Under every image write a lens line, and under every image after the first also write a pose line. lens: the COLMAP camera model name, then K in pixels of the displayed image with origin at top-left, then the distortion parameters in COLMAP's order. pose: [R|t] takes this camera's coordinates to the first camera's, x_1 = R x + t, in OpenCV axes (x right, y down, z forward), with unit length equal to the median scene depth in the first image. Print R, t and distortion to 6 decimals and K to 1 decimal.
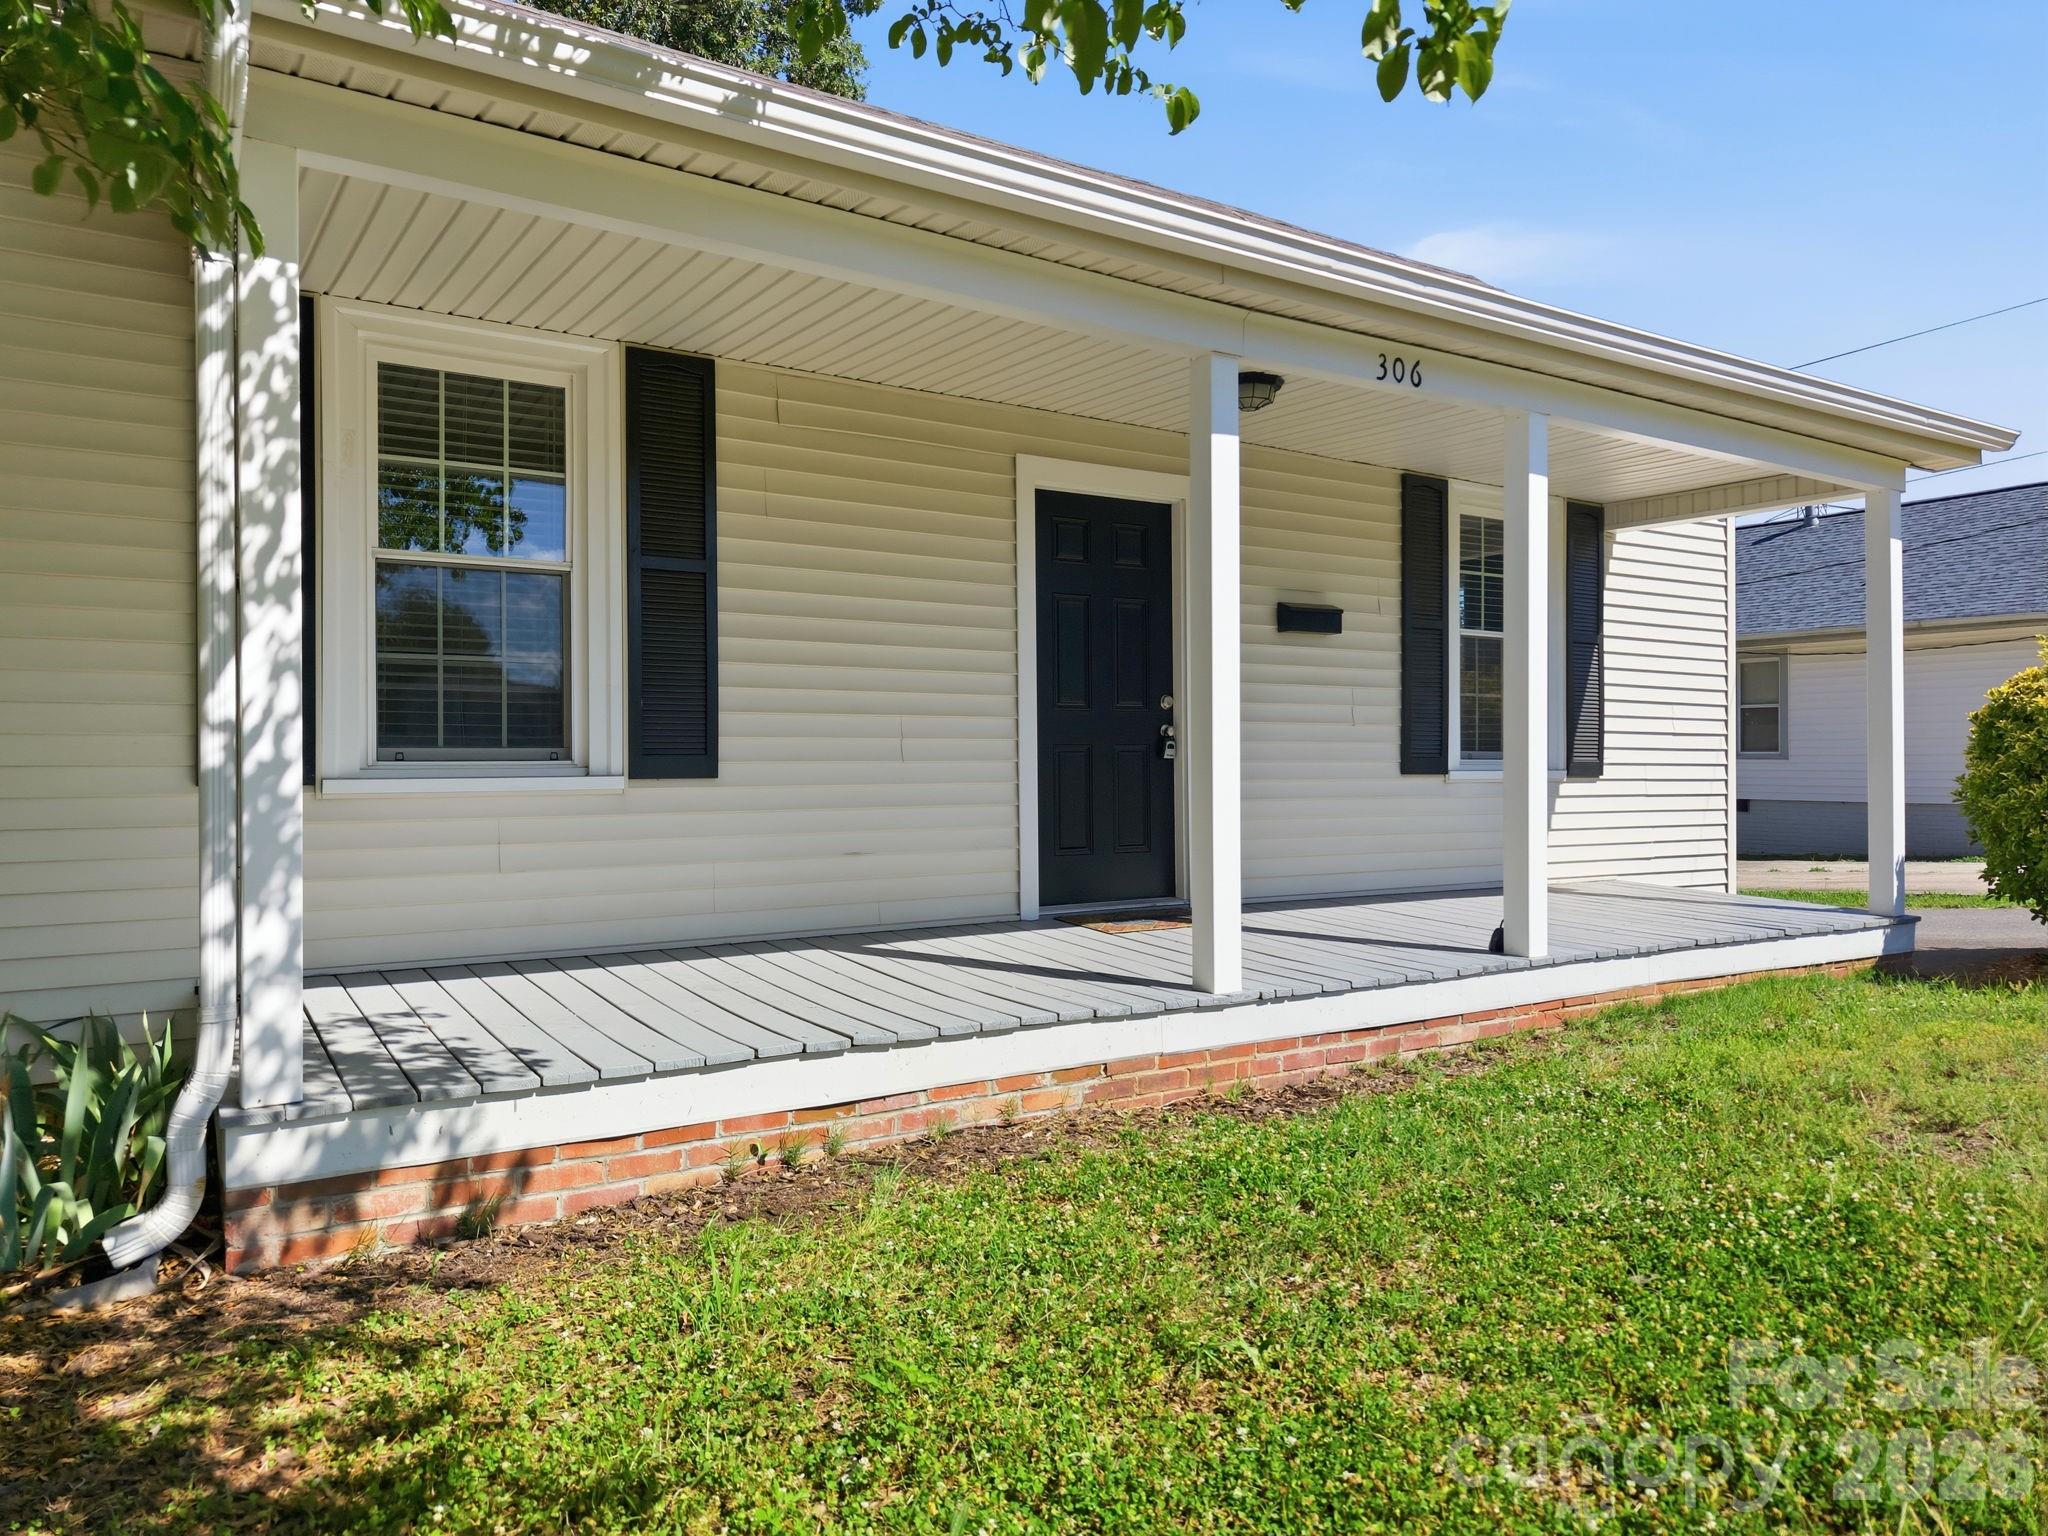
lens RADIAL K [[1371.2, 0, 1044.3], [0, 1371.2, 780.3], [0, 0, 1]] dist [-0.012056, -0.005941]
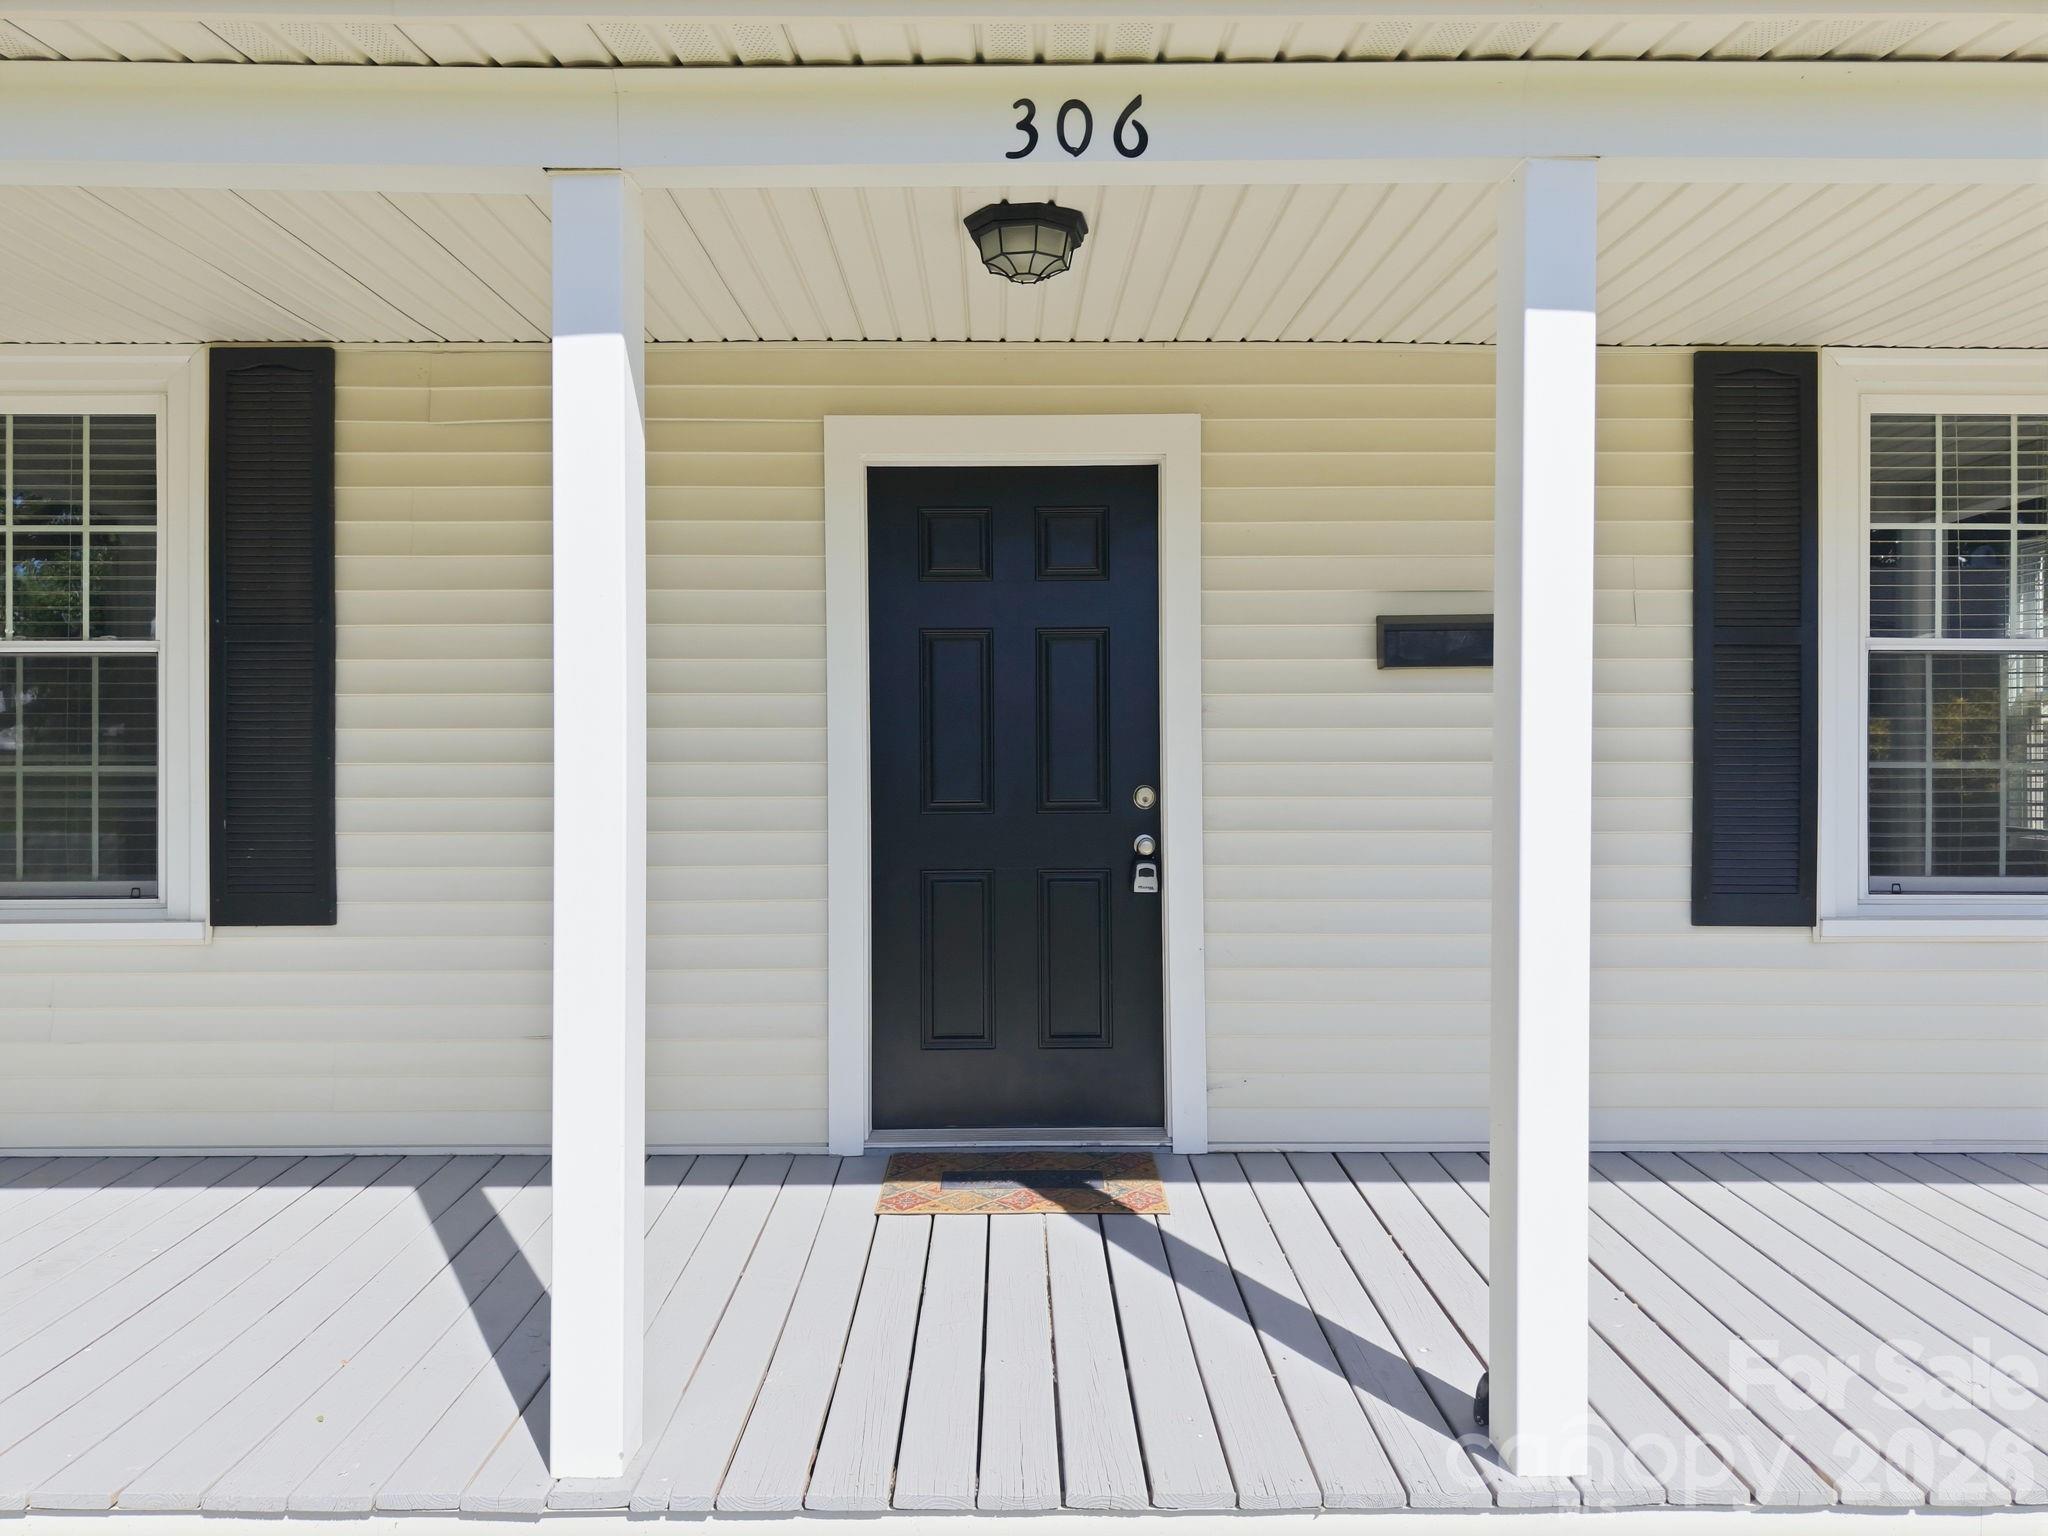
lens RADIAL K [[1371.2, 0, 1023.6], [0, 1371.2, 772.3], [0, 0, 1]] dist [-0.012056, -0.005941]
pose [[0.841924, 0.012190, -0.539459, 0.475327], [-0.009039, 0.999923, 0.008489, -0.094548], [0.539521, -0.002271, 0.841969, 0.609384]]
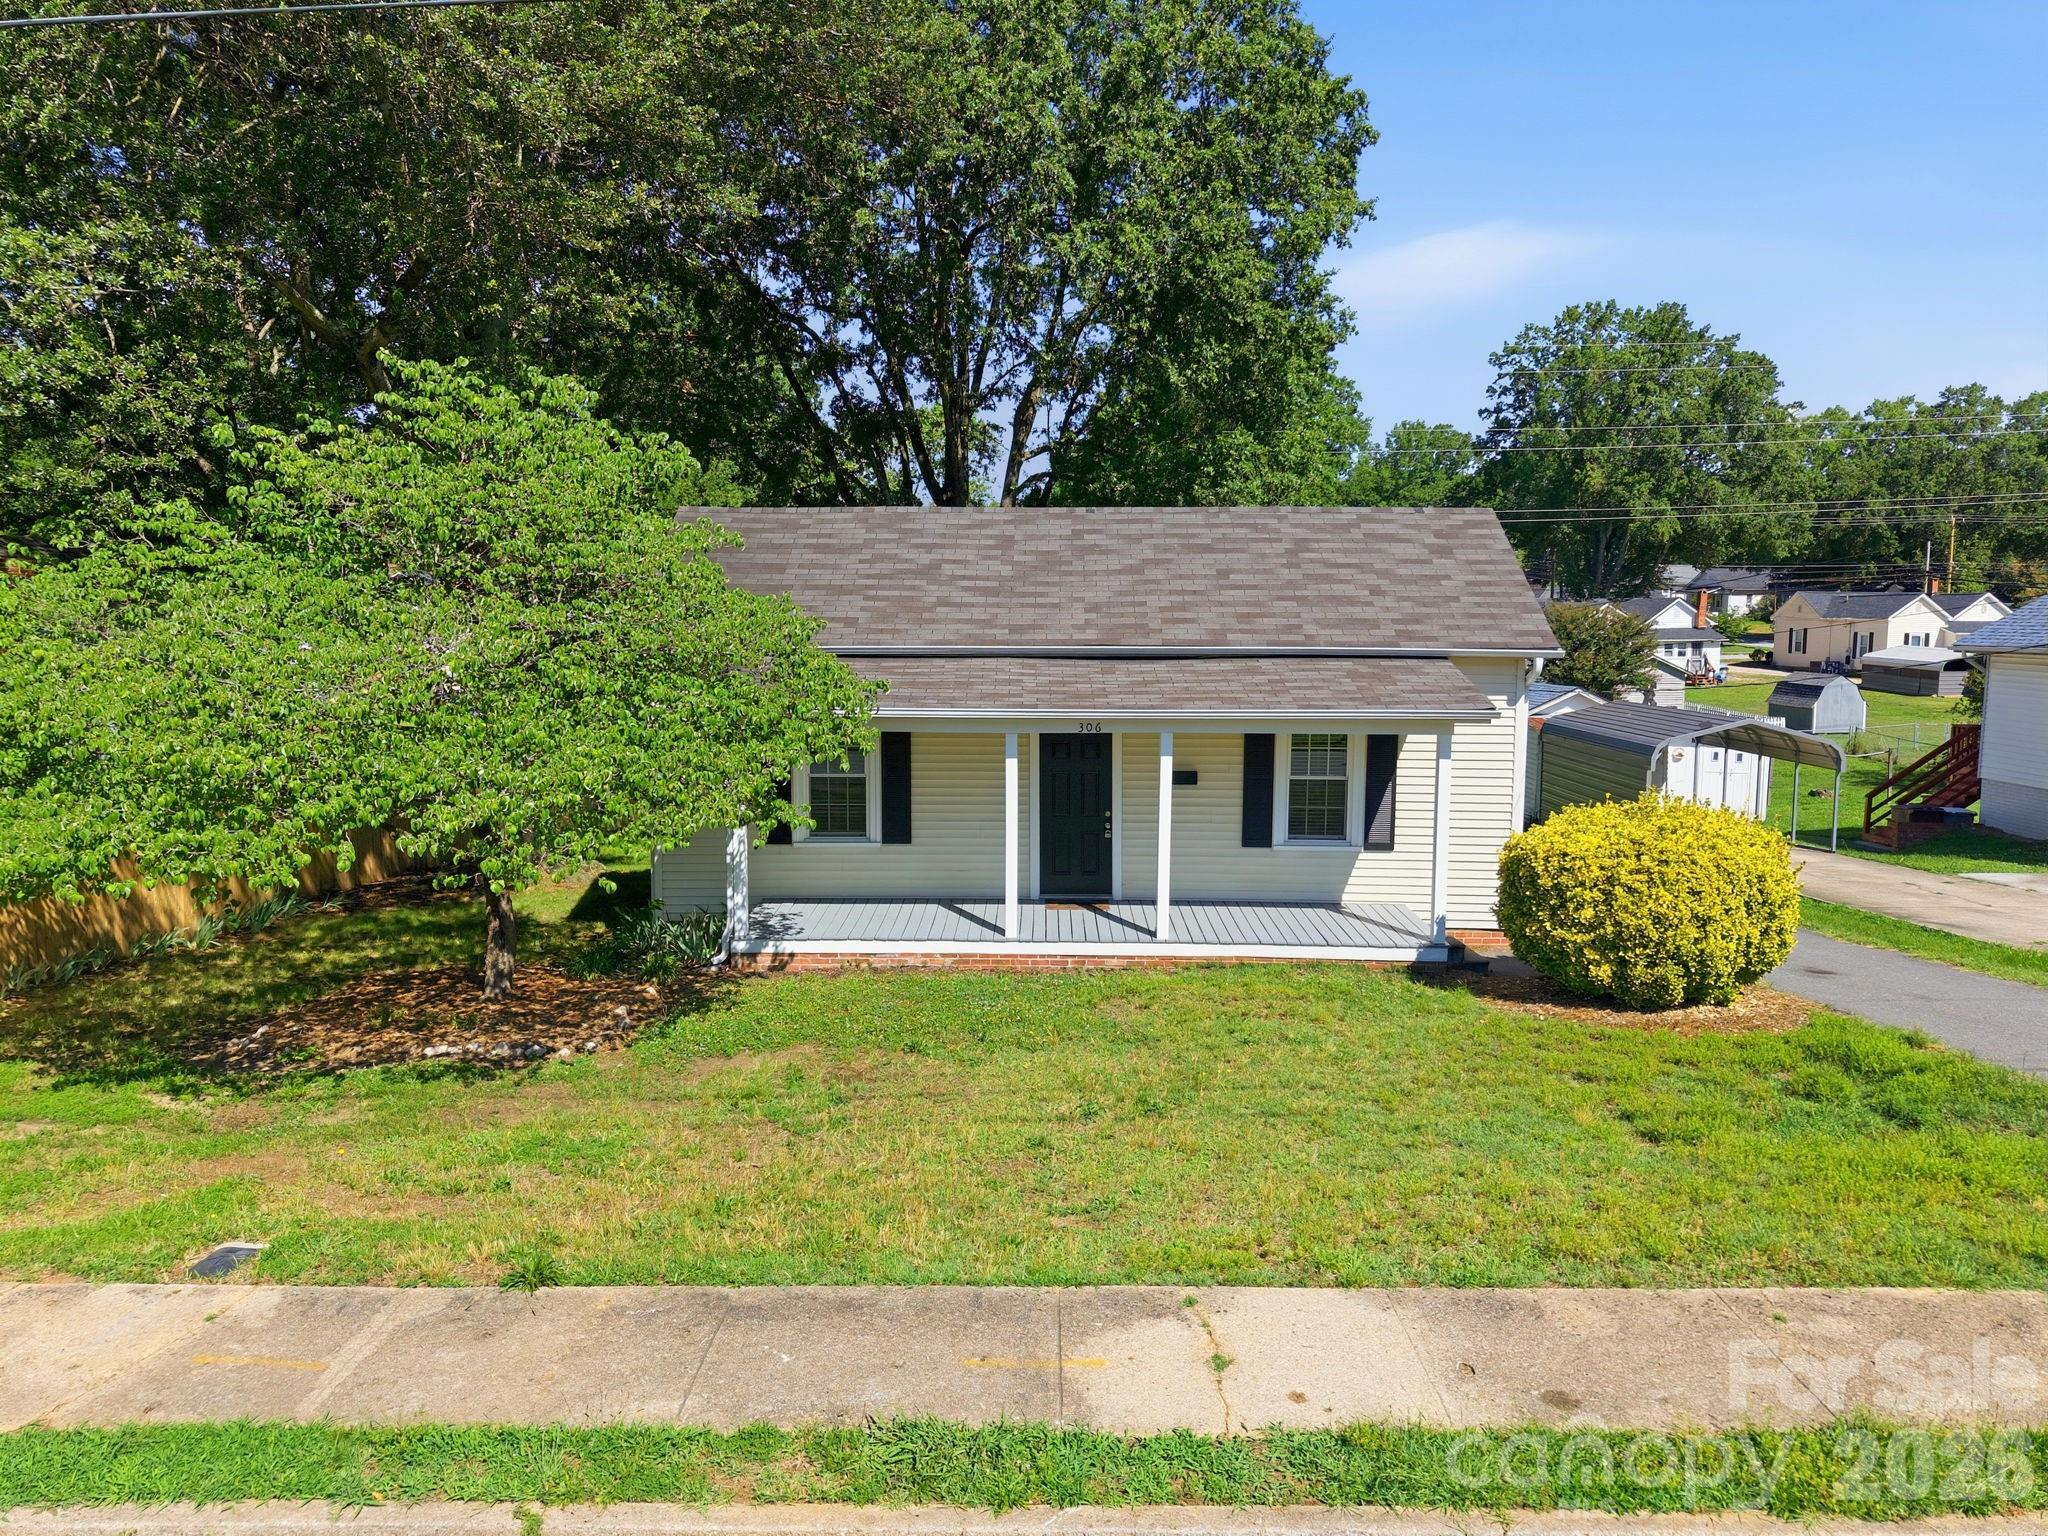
lens RADIAL K [[1371.2, 0, 1023.5], [0, 1371.2, 759.6], [0, 0, 1]] dist [-0.012056, -0.005941]
pose [[0.829284, 0.058431, -0.555764, 1.671294], [-0.012283, 0.996184, 0.086406, -0.461603], [0.558692, -0.064828, 0.826838, -1.361276]]
